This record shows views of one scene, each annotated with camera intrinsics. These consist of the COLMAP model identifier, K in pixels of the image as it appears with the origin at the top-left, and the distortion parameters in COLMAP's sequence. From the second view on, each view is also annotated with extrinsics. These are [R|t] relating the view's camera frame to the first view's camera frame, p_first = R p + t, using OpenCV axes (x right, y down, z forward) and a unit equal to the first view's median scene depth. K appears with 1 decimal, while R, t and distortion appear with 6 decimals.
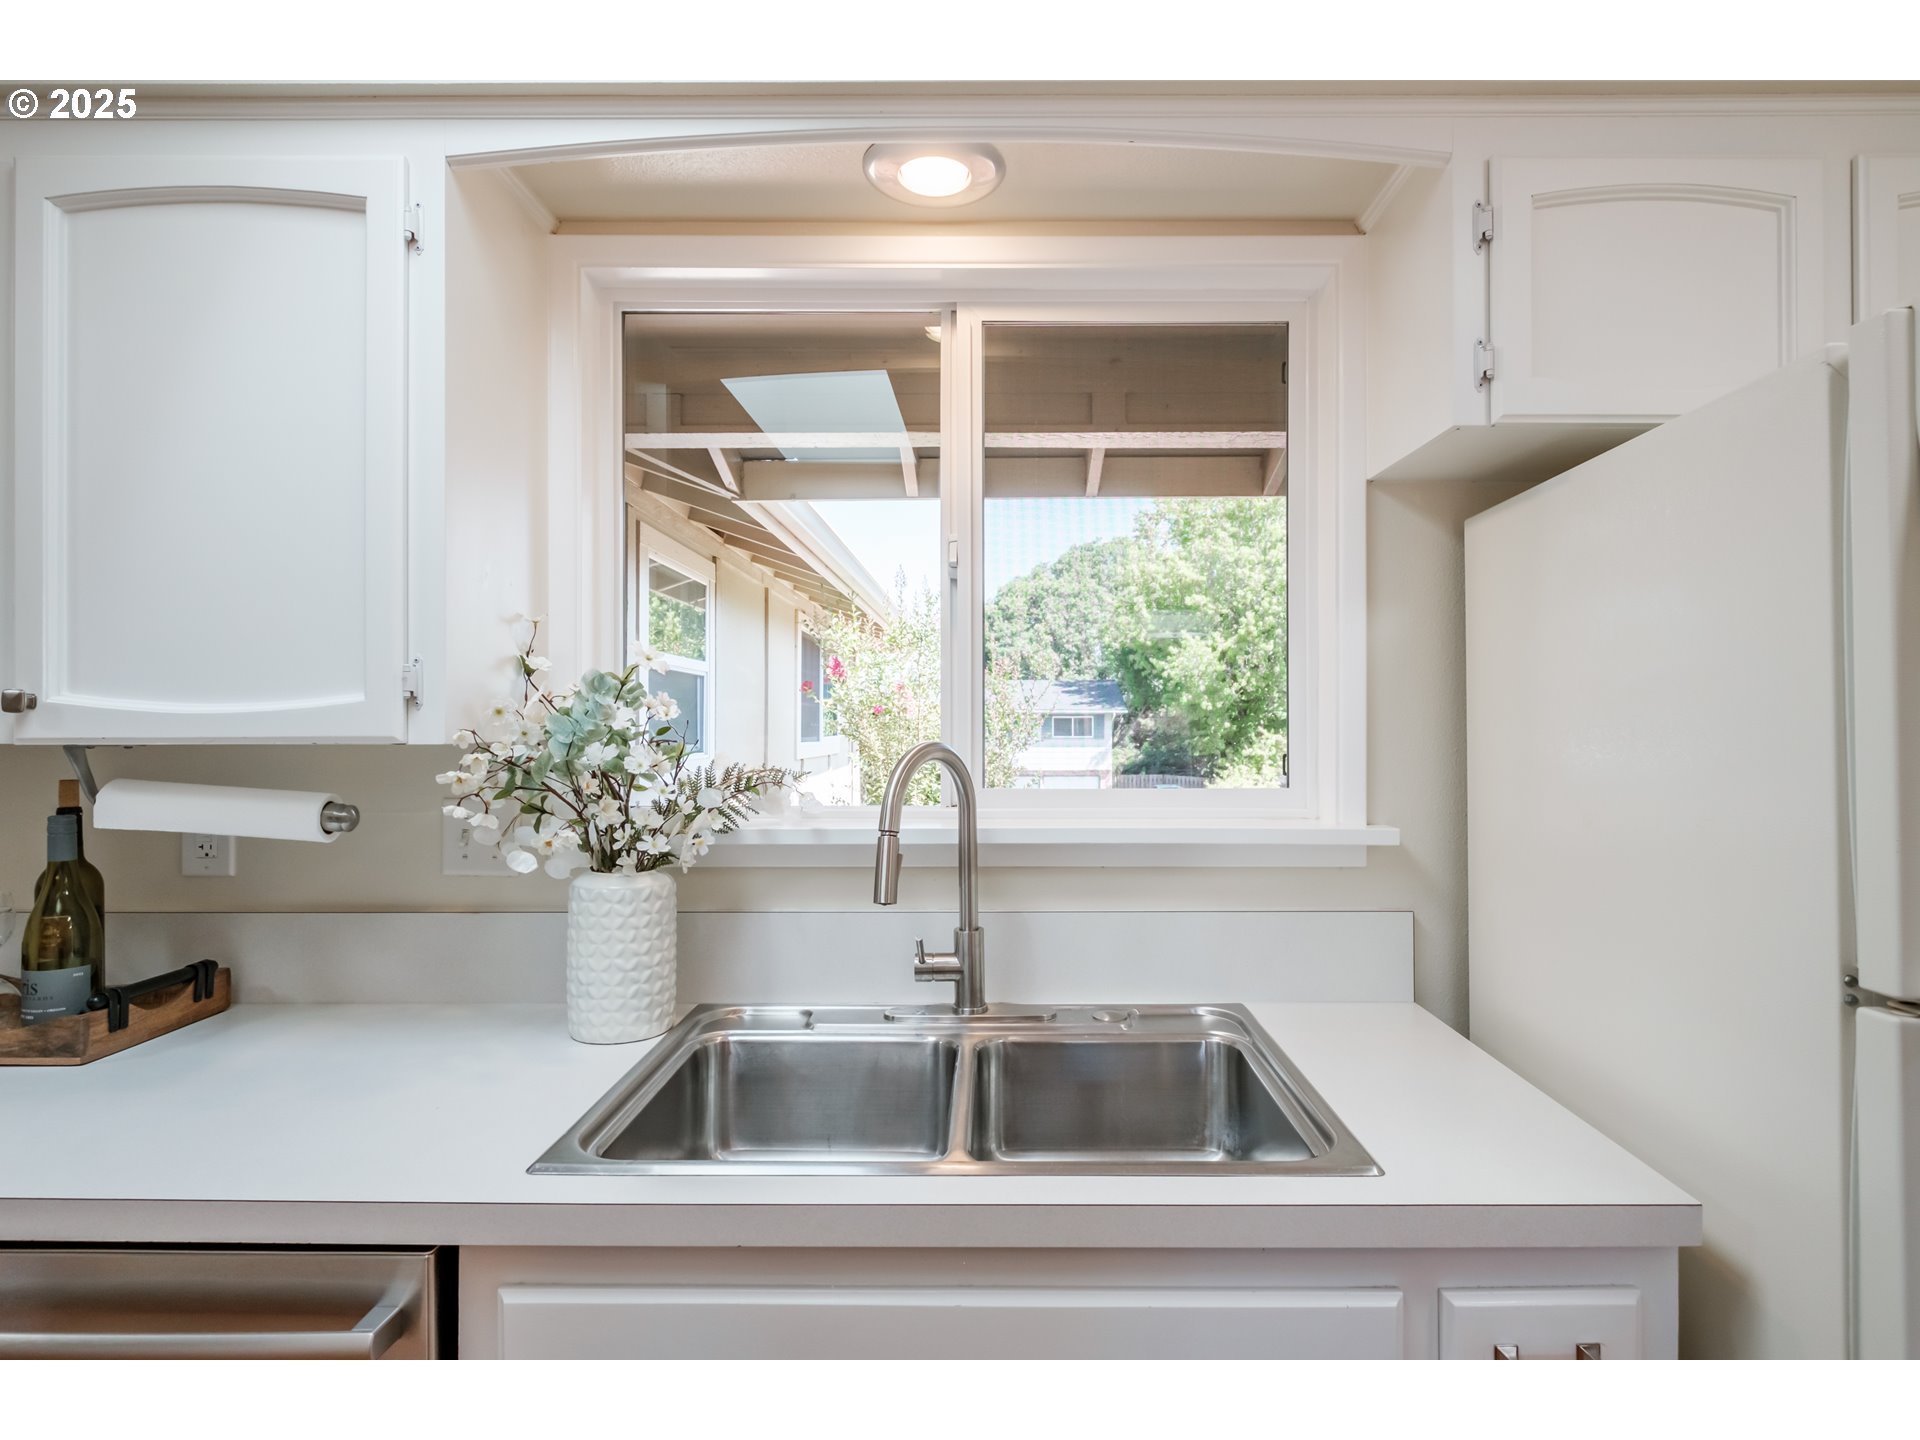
lens RADIAL K [[815.4, 0, 979.6], [0, 815.4, 723.5], [0, 0, 1]] dist [0.000567, 0.000121]
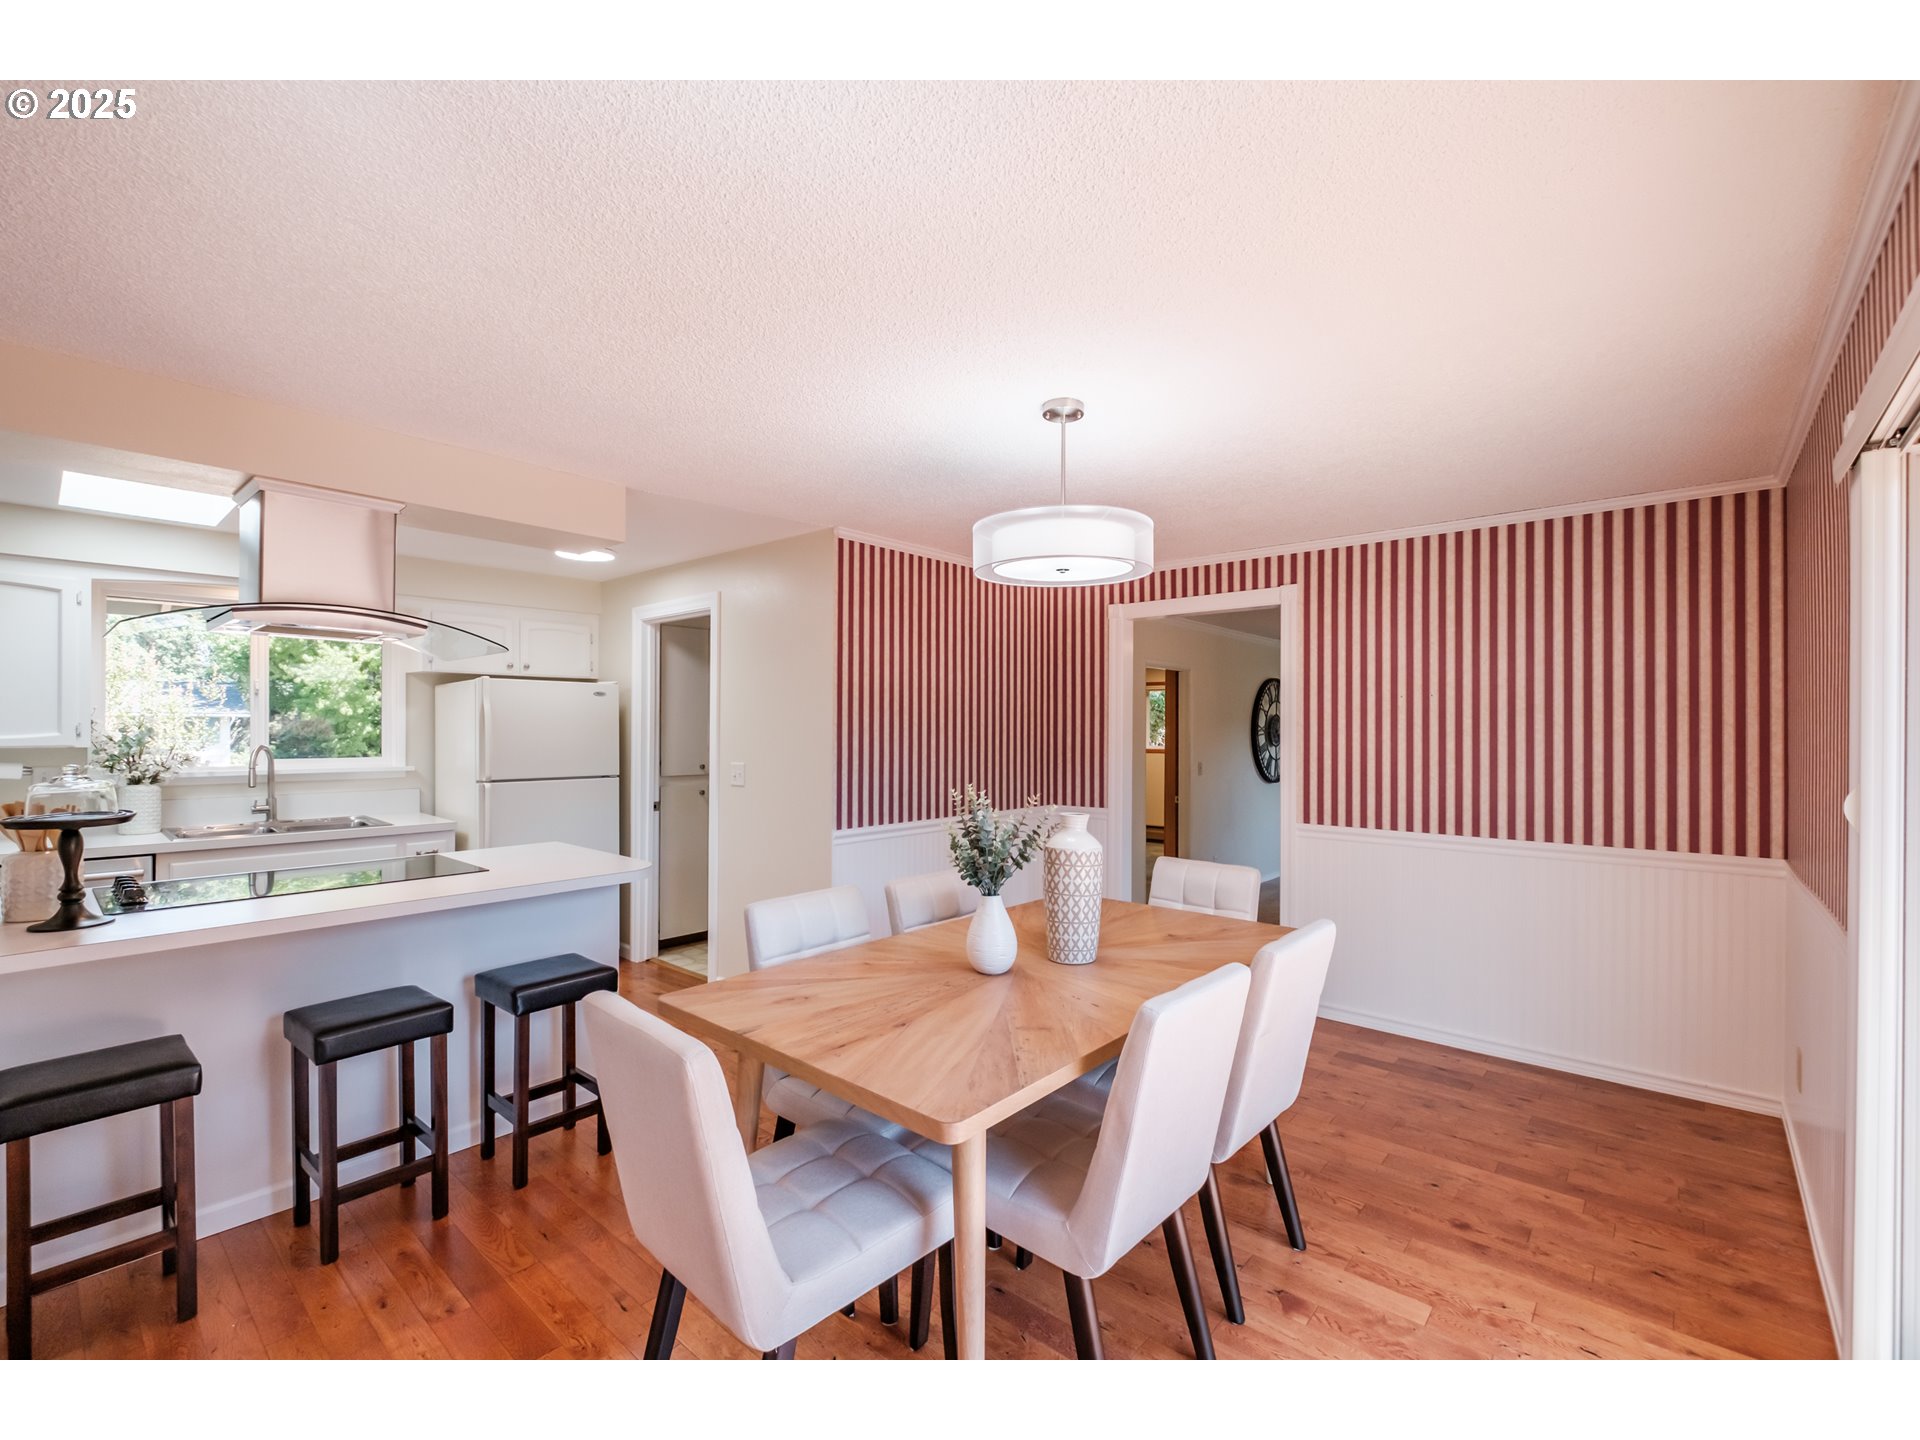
lens RADIAL K [[815.4, 0, 979.6], [0, 815.4, 723.5], [0, 0, 1]] dist [0.000567, 0.000121]
pose [[0.593975, 0.008527, 0.804439, -0.093764], [-0.007857, 0.999958, -0.004797, -0.006948], [-0.804445, -0.003471, 0.594017, -0.321693]]
